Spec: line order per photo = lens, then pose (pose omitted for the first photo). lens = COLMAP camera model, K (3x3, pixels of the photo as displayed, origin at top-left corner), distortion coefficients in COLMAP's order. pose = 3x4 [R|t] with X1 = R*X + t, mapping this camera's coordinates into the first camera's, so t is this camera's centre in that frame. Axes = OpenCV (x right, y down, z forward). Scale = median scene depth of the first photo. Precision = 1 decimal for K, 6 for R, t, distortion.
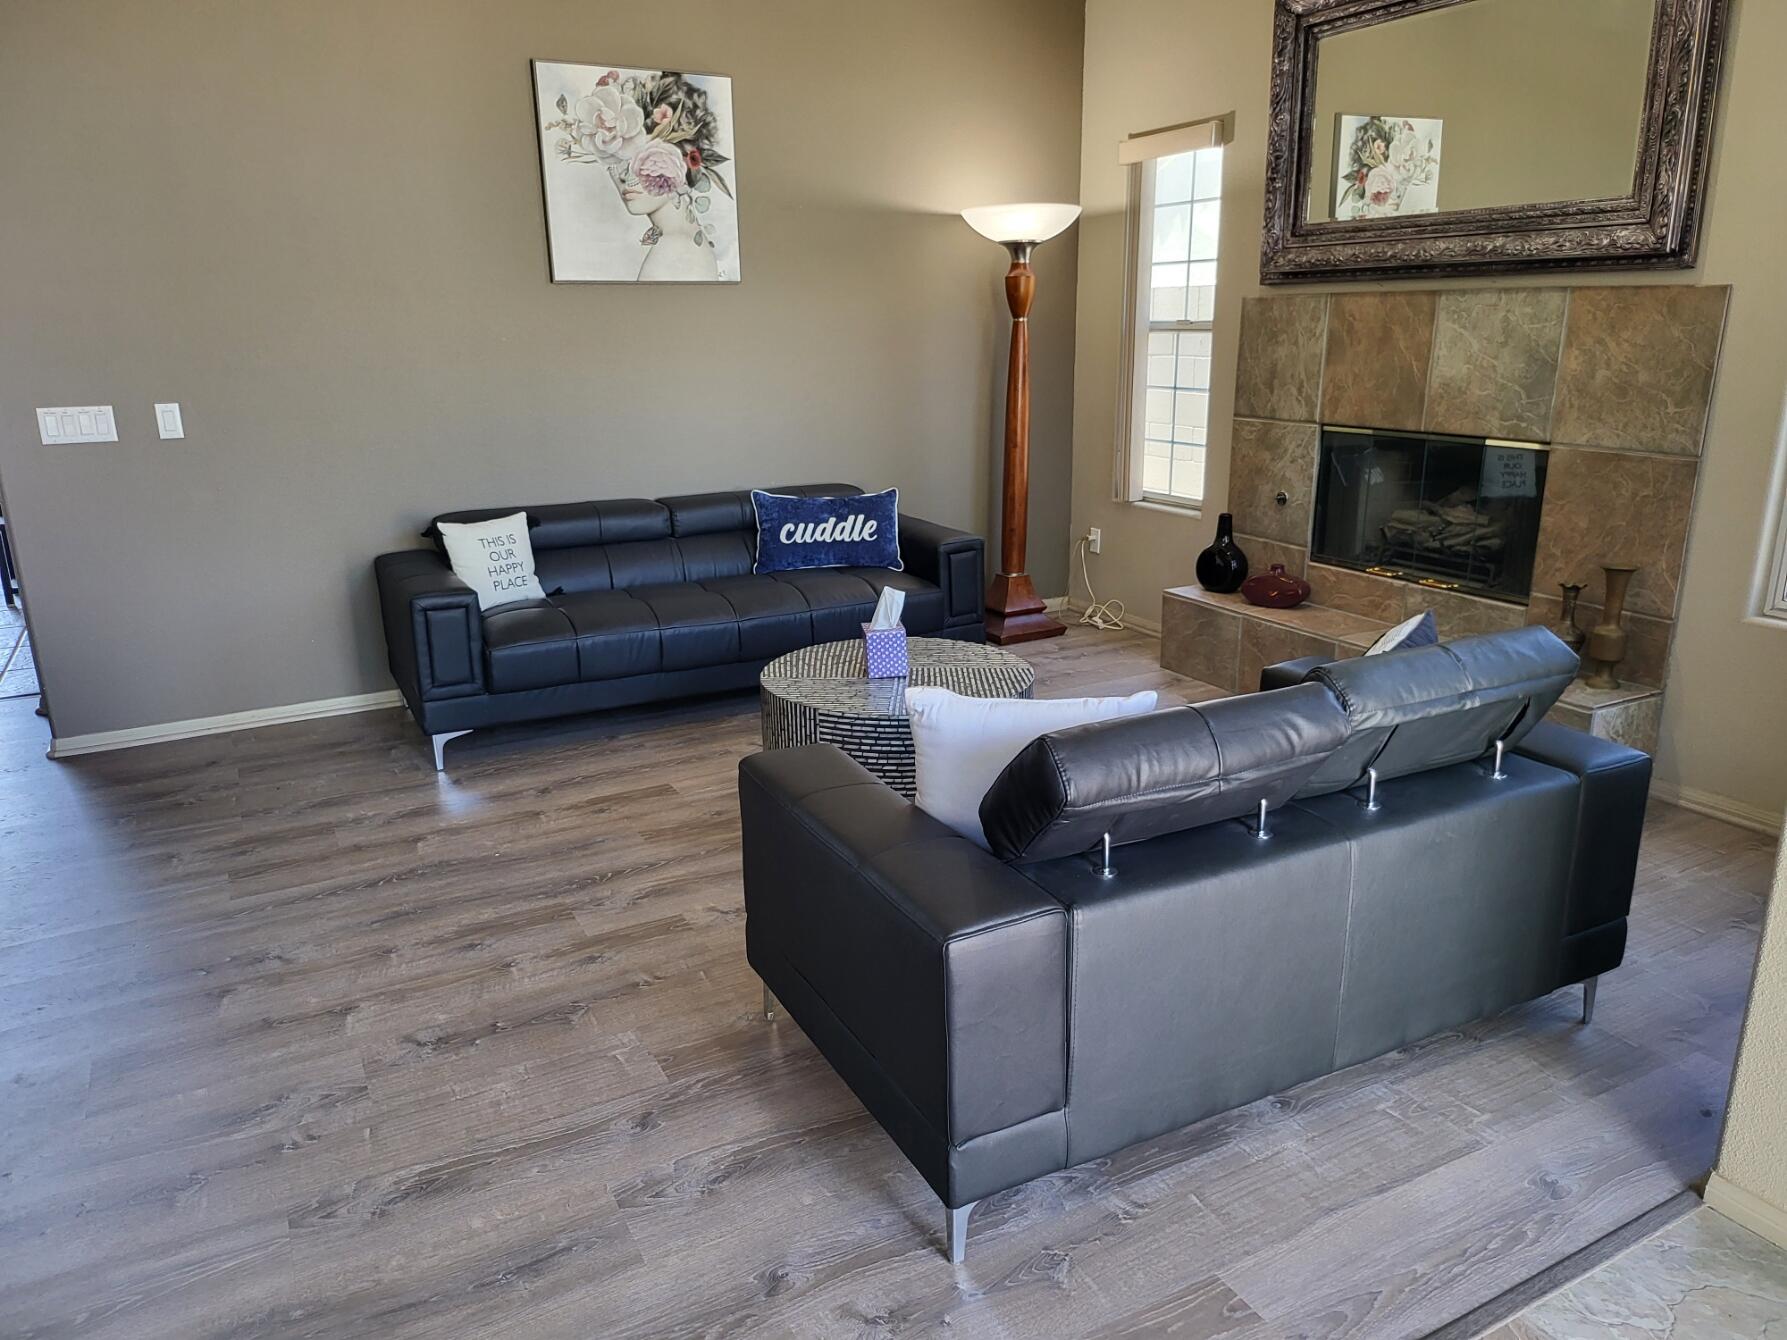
lens RADIAL K [[1261.1, 0, 906.5], [0, 1261.1, 666.5], [0, 0, 1]] dist [0.043598, -0.037363]
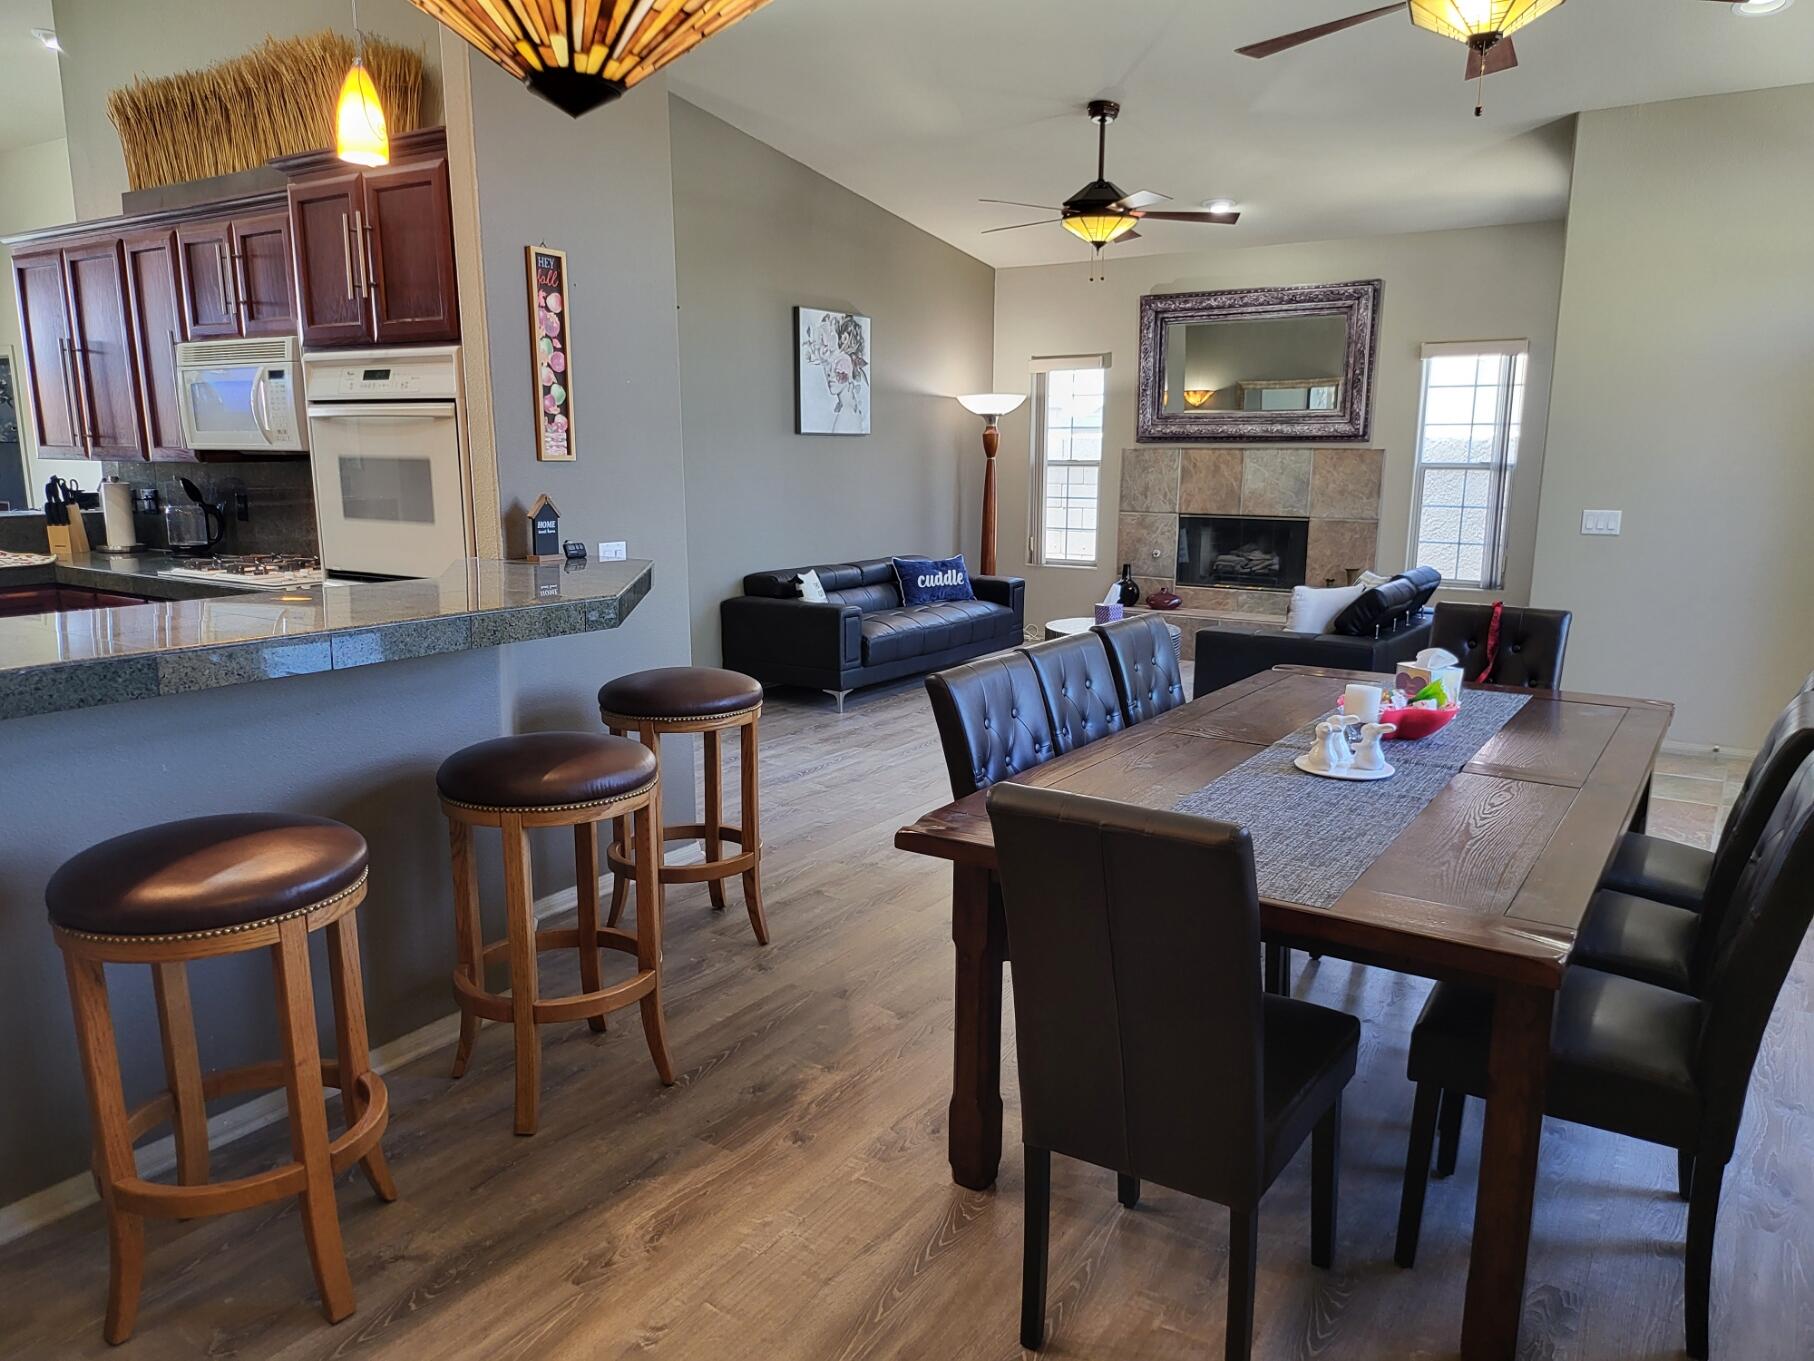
lens RADIAL K [[1280.1, 0, 913.6], [0, 1280.1, 679.3], [0, 0, 1]] dist [0.043598, -0.037363]
pose [[0.882264, -0.067975, 0.465821, -0.939299], [0.112585, 0.991272, -0.068584, 0.144263], [-0.457093, 0.112954, 0.882217, -0.500396]]
